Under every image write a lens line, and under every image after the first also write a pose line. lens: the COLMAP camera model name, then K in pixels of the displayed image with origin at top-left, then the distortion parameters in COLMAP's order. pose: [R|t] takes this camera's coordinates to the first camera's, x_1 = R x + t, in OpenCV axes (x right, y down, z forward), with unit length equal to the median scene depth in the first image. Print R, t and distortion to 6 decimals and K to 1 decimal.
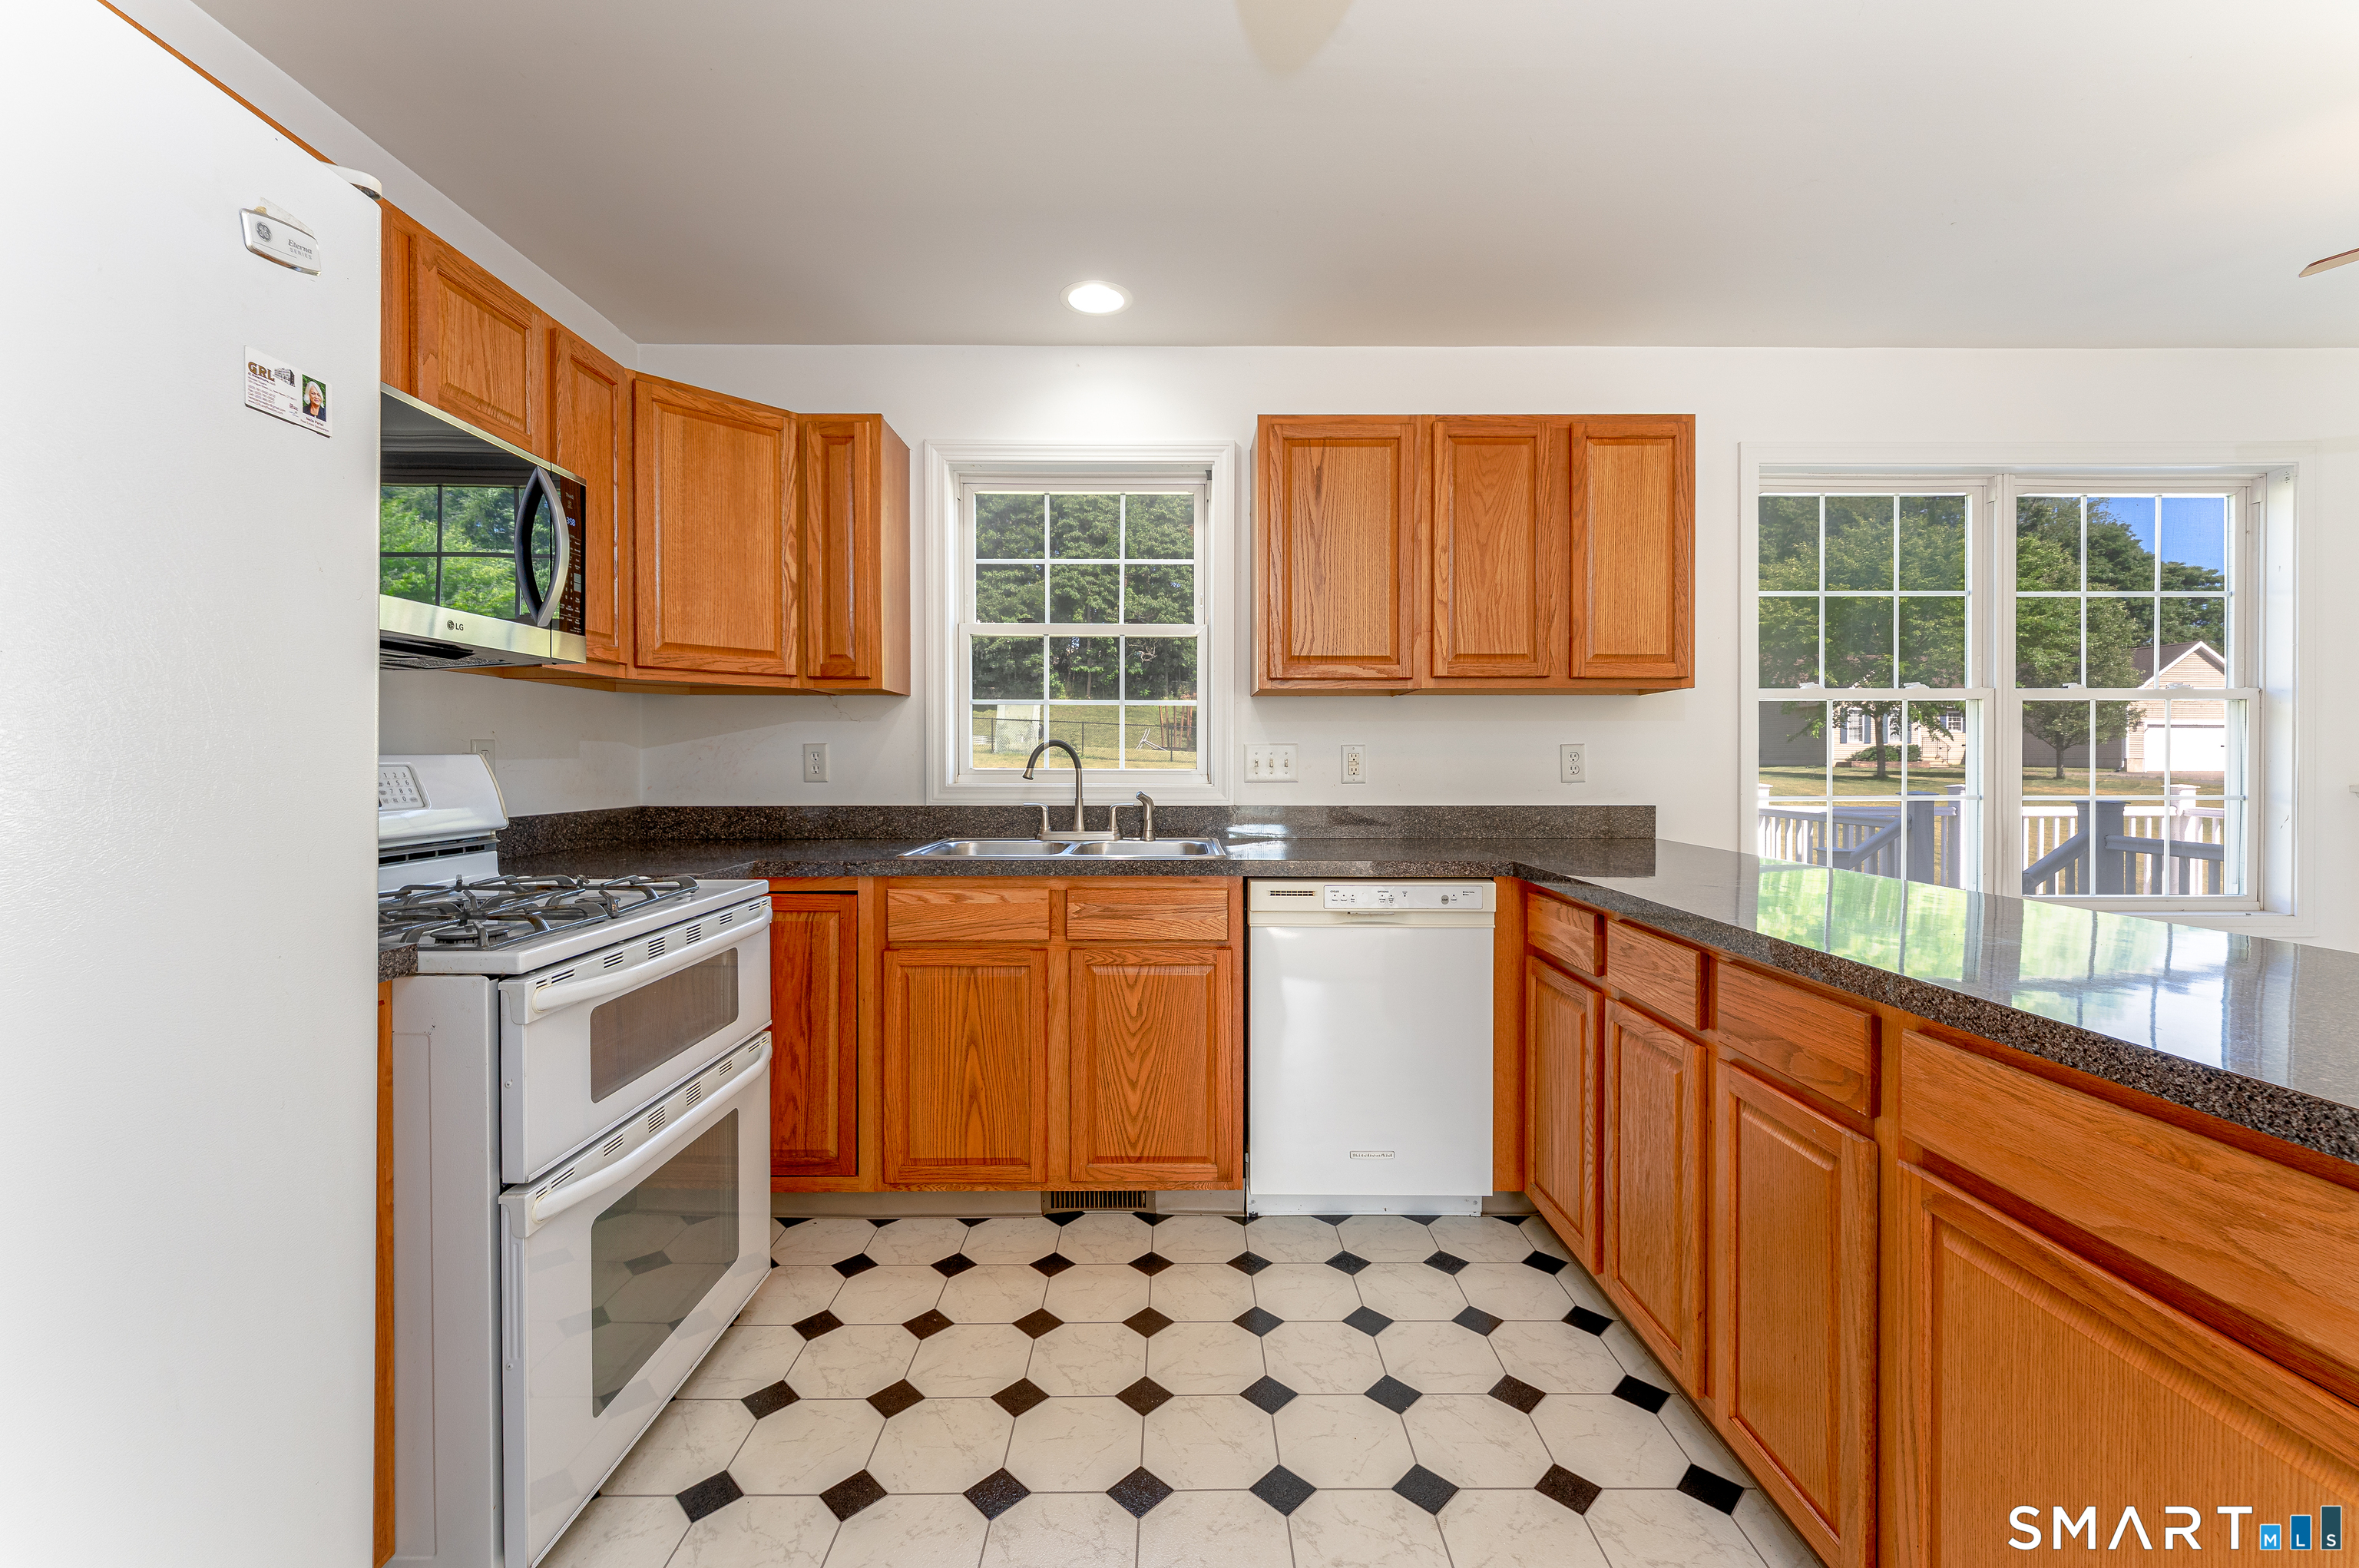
lens RADIAL K [[945.7, 0, 1188.6], [0, 945.7, 786.6], [0, 0, 1]] dist [-0.000283, 0.000042]
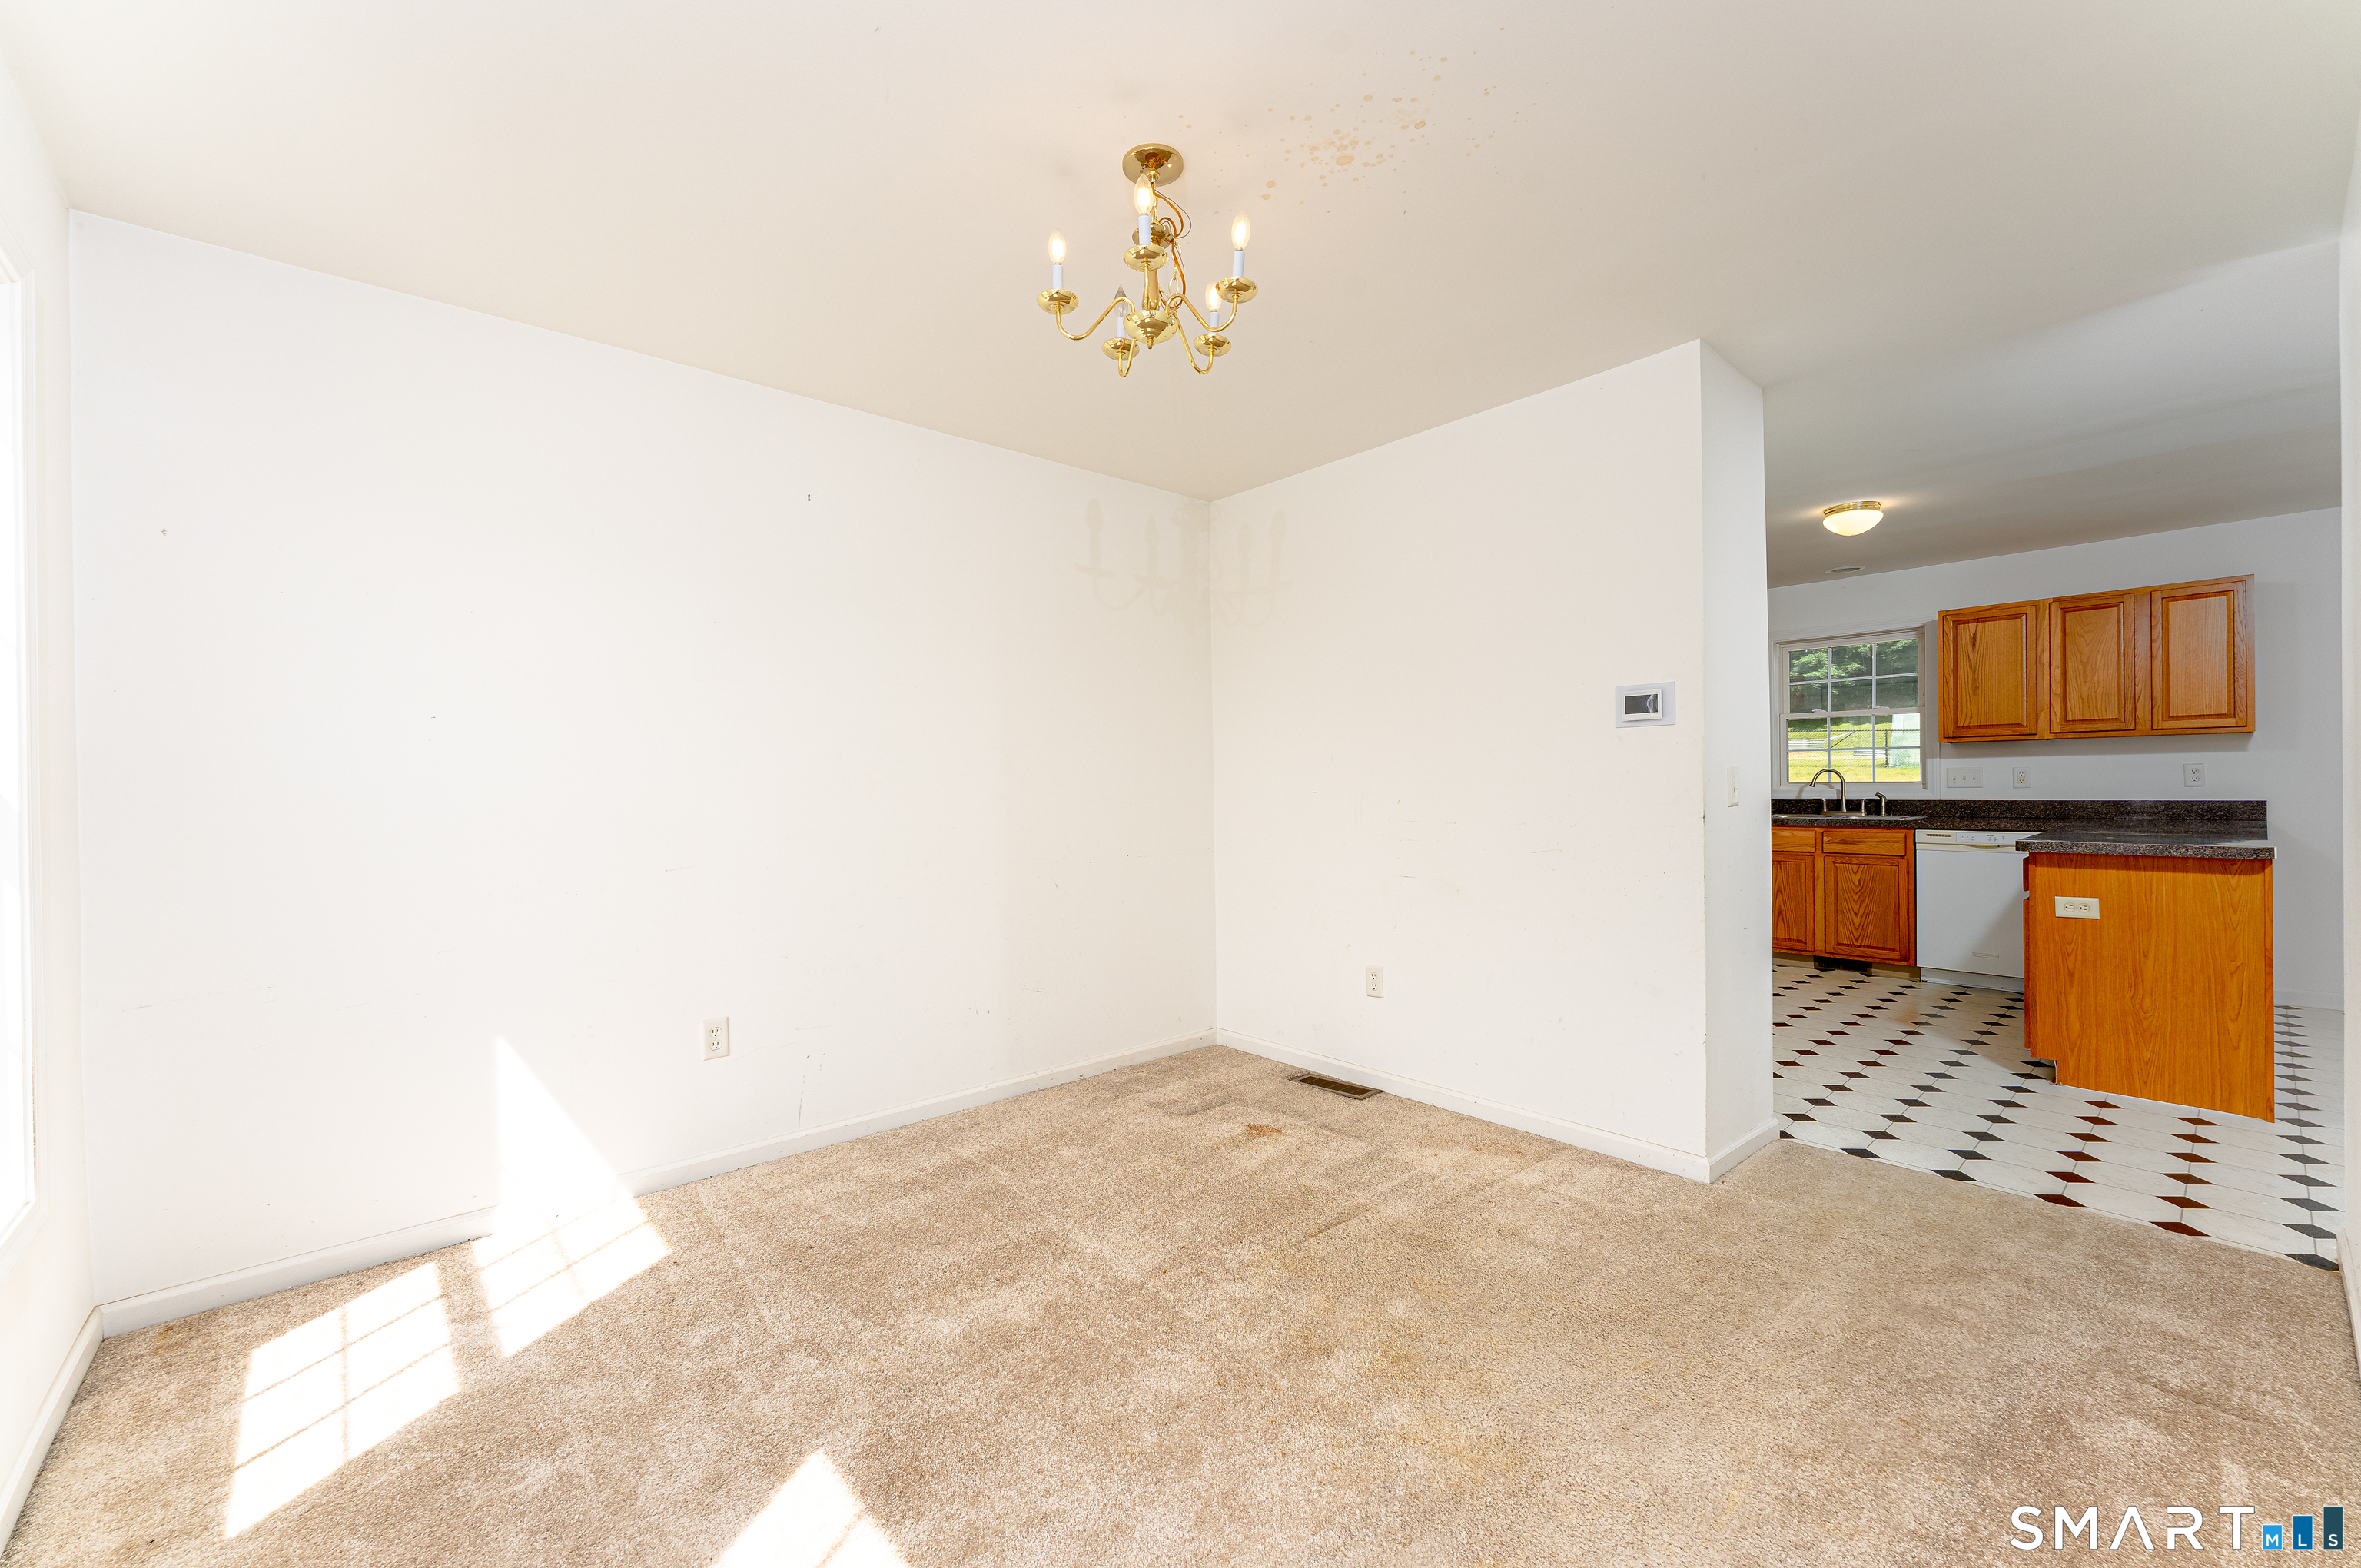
lens RADIAL K [[946.6, 0, 1189.7], [0, 946.6, 786.6], [0, 0, 1]] dist [-0.000283, 0.000042]
pose [[0.666643, -0.005682, -0.745356, 0.511782], [-0.007243, 0.999874, -0.014101, 0.034343], [0.745342, 0.014798, 0.666518, -1.568802]]
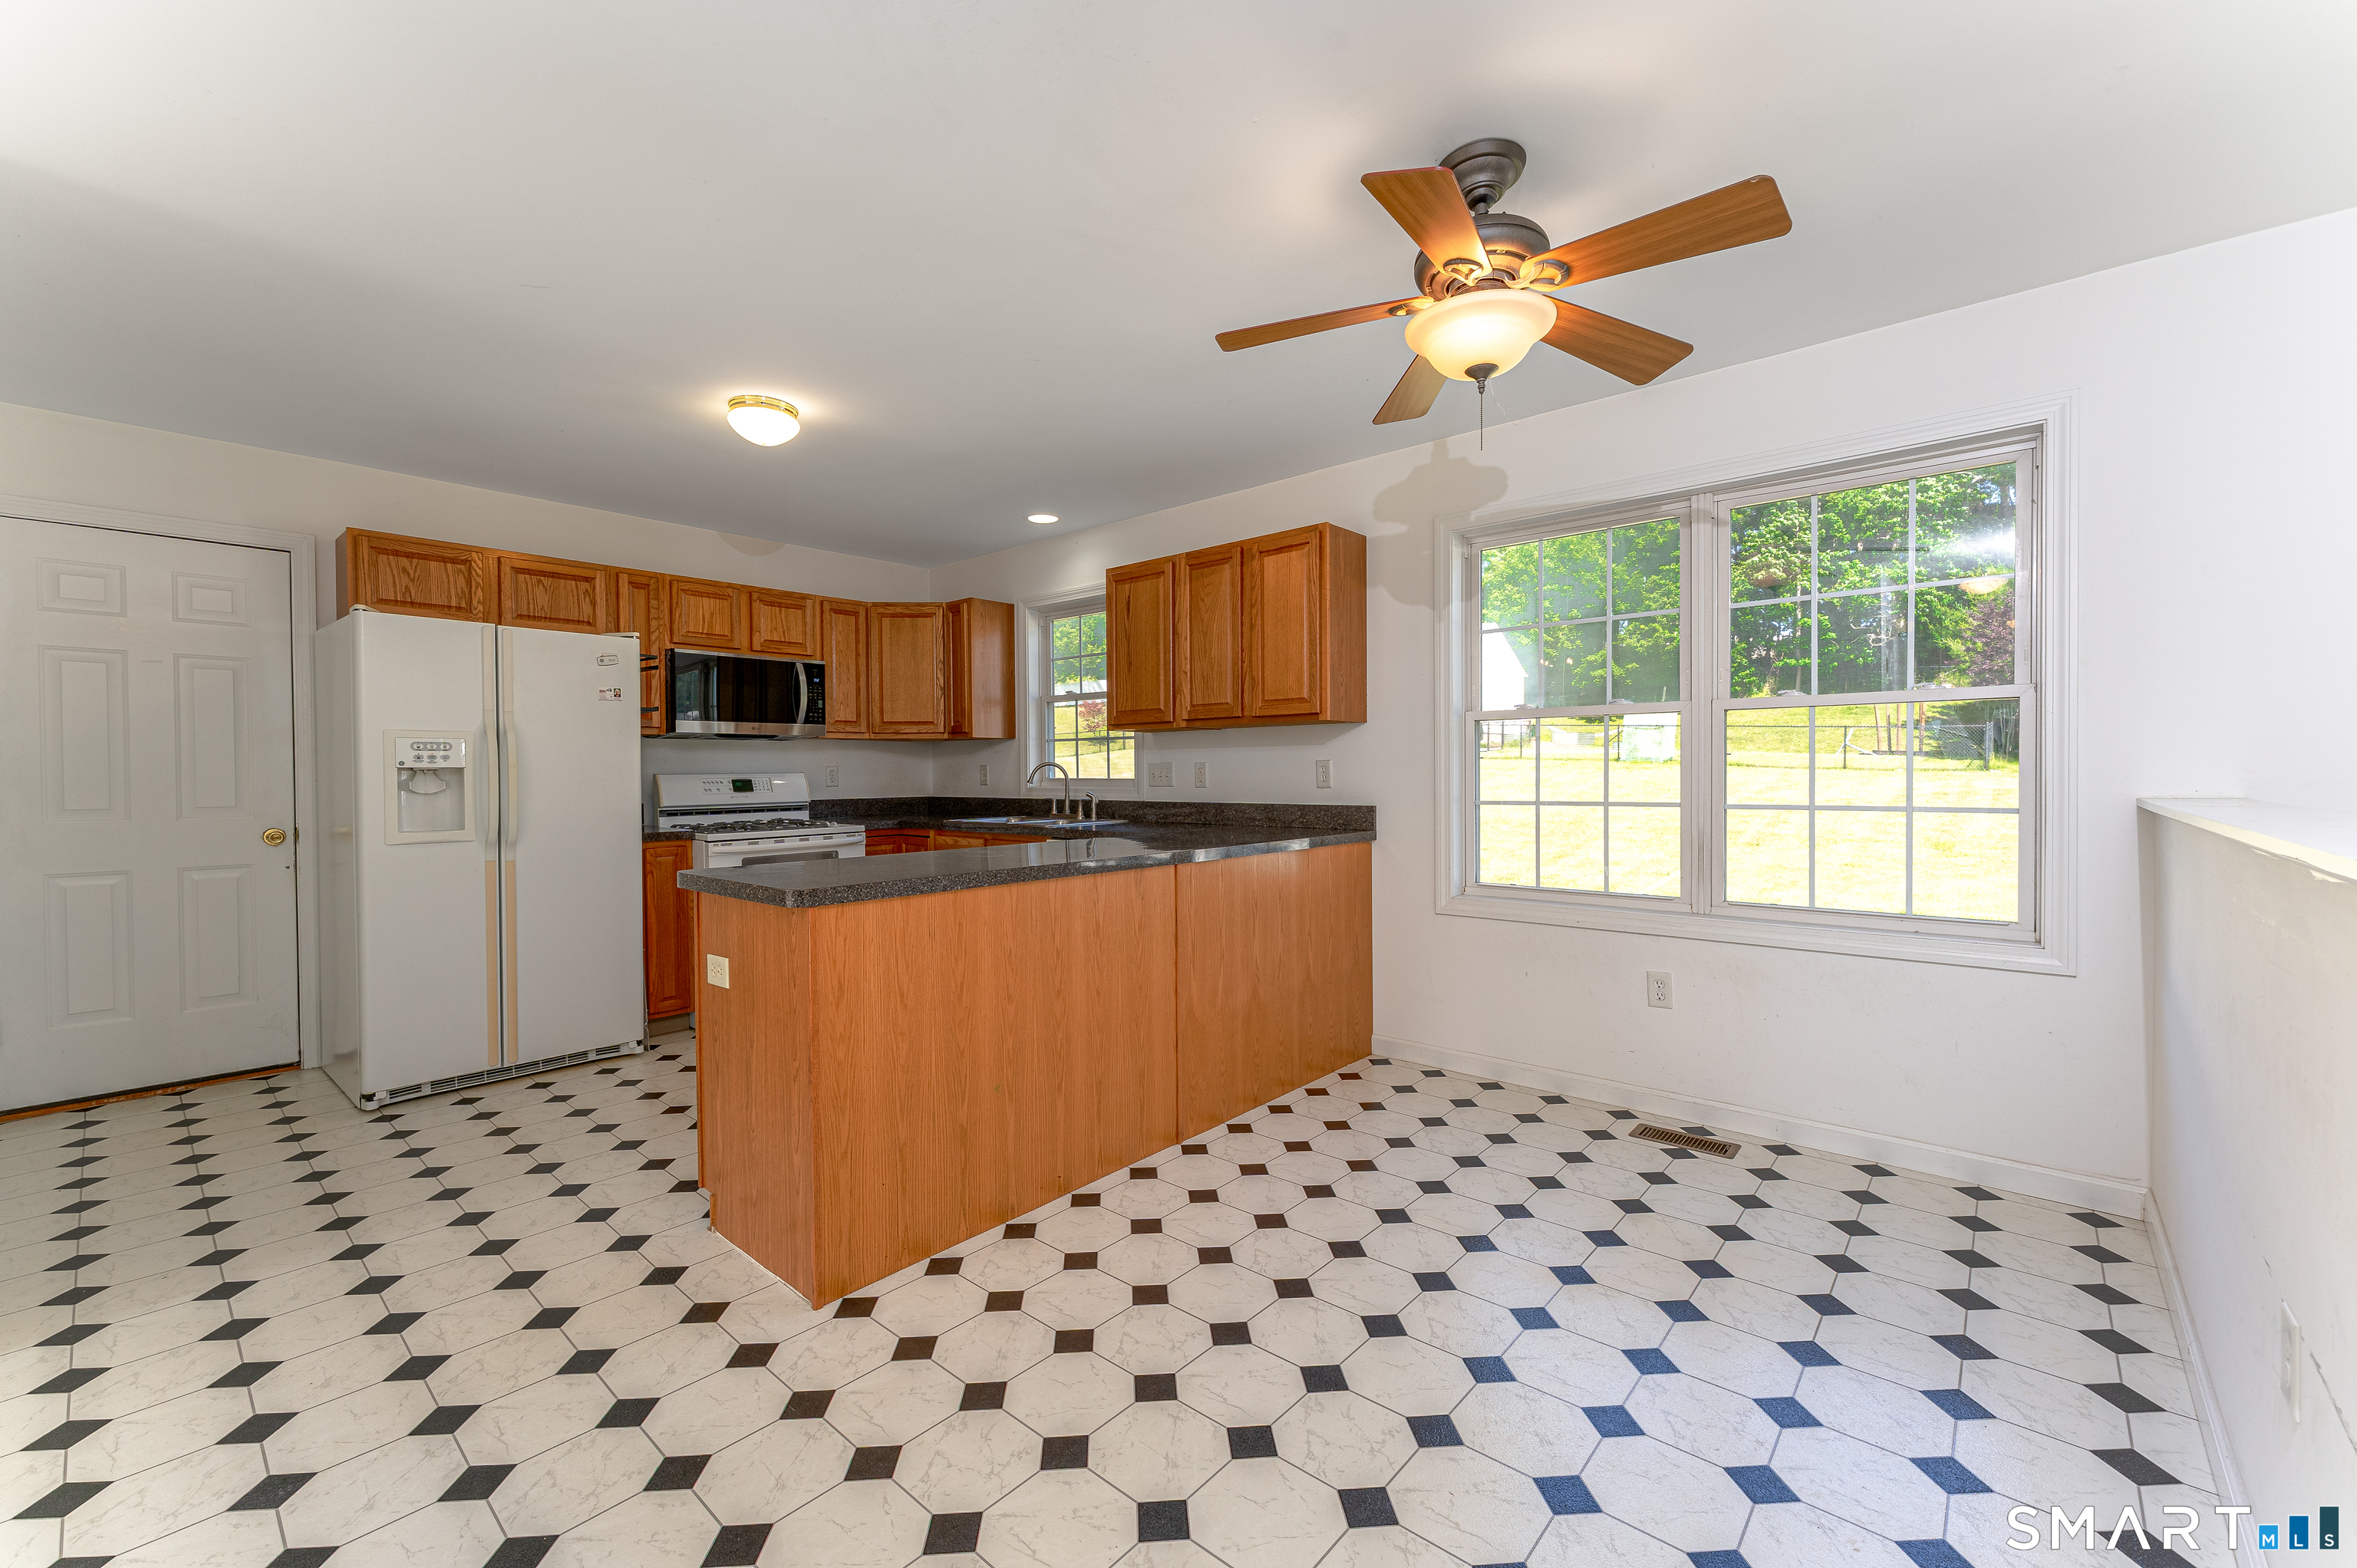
lens RADIAL K [[944.8, 0, 1173.9], [0, 944.8, 779.0], [0, 0, 1]] dist [-0.000283, 0.000042]
pose [[0.748695, 0.000859, -0.662914, 1.249511], [-0.011706, 0.999860, -0.011926, 0.001437], [0.662811, 0.016689, 0.748601, -0.176061]]
